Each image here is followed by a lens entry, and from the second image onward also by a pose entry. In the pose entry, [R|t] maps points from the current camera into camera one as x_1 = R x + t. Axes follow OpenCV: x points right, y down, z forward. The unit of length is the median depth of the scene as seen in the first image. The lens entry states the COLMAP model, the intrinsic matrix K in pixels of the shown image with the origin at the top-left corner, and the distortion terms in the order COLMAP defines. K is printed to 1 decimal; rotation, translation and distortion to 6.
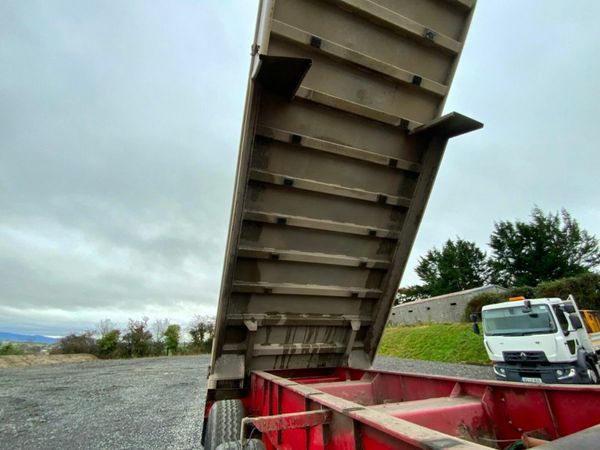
lens RADIAL K [[243.2, 0, 299.7], [0, 243.2, 219.8], [0, 0, 1]] dist [-0.001406, -0.000881]
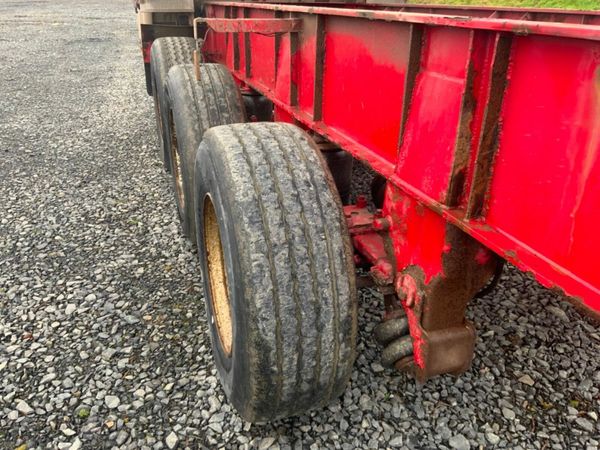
lens RADIAL K [[499.4, 0, 296.7], [0, 499.4, 229.8], [0, 0, 1]] dist [0.047442, -0.088337]
pose [[0.999475, 0.032185, 0.003758, 0.043461], [-0.022360, 0.601106, 0.798856, -0.047116], [0.023452, -0.798521, 0.601510, -0.197245]]
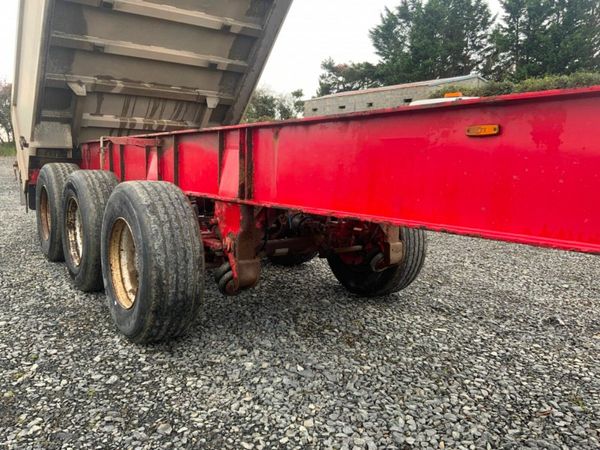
lens RADIAL K [[499.4, 0, 297.8], [0, 499.4, 223.4], [0, 0, 1]] dist [0.047442, -0.088337]
pose [[0.953134, 0.005690, 0.302495, -0.005087], [-0.176664, 0.822136, 0.541186, -0.200168], [-0.245613, -0.569263, 0.784611, -0.639654]]
